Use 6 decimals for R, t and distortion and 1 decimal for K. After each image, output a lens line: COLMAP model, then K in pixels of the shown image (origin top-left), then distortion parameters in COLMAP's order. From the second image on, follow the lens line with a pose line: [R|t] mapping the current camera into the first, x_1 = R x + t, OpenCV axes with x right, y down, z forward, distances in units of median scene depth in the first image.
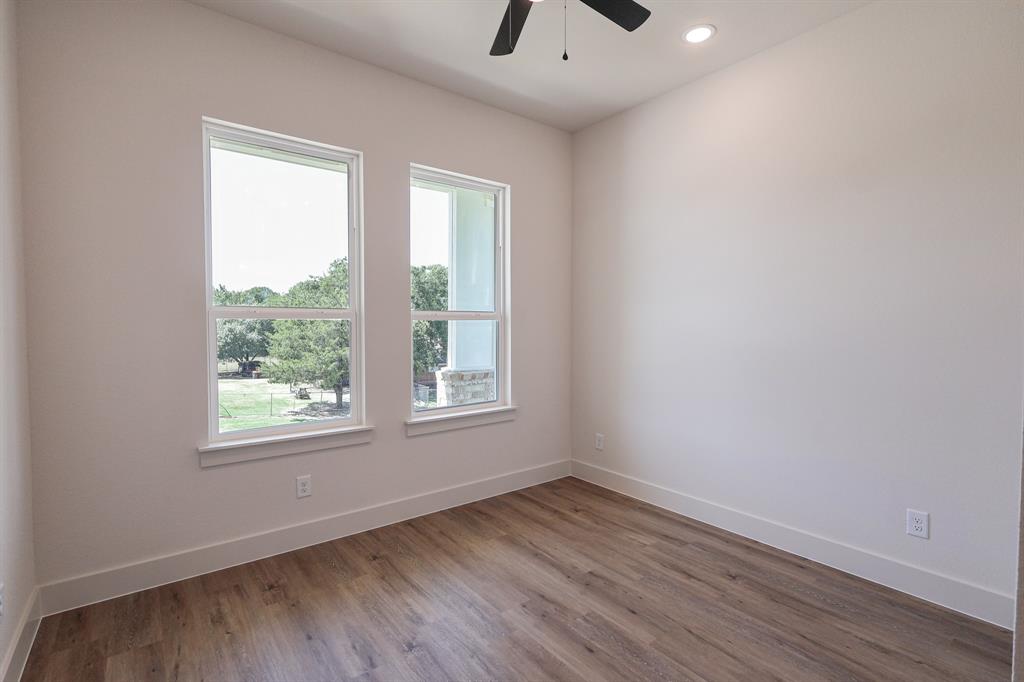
lens RADIAL K [[471.4, 0, 510.3], [0, 471.4, 335.1], [0, 0, 1]] dist [-0.002272, 0.000087]
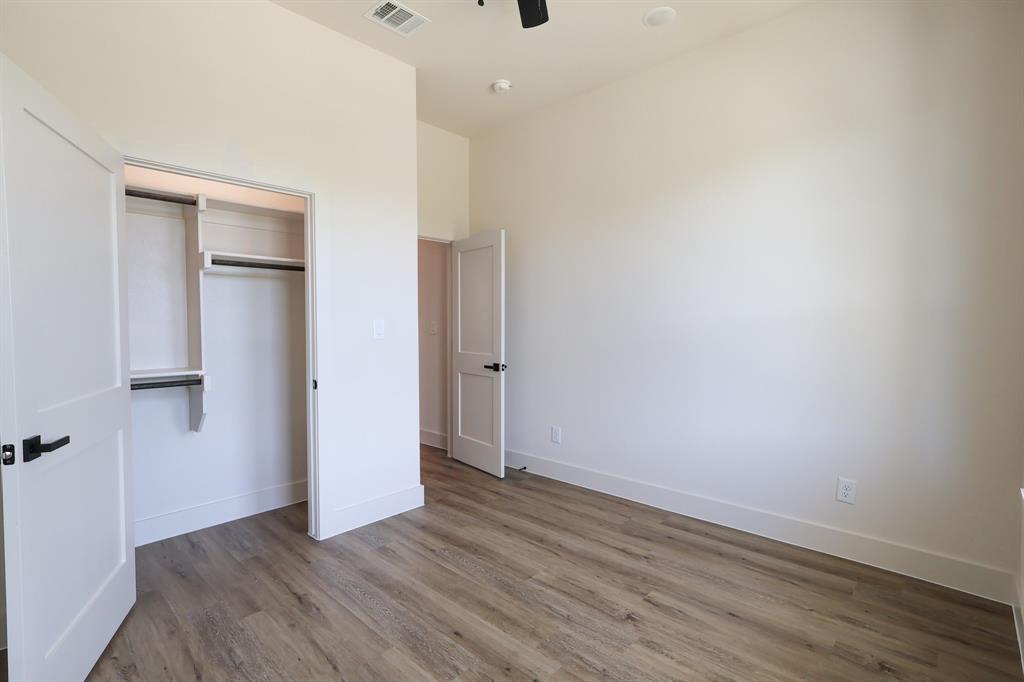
lens RADIAL K [[471.4, 0, 512.4], [0, 471.4, 338.9], [0, 0, 1]] dist [-0.002272, 0.000087]
pose [[-0.986502, 0.007123, -0.163592, 0.205175], [-0.001891, 0.998491, 0.054879, -0.008162], [0.163736, 0.054448, -0.985001, 1.893276]]
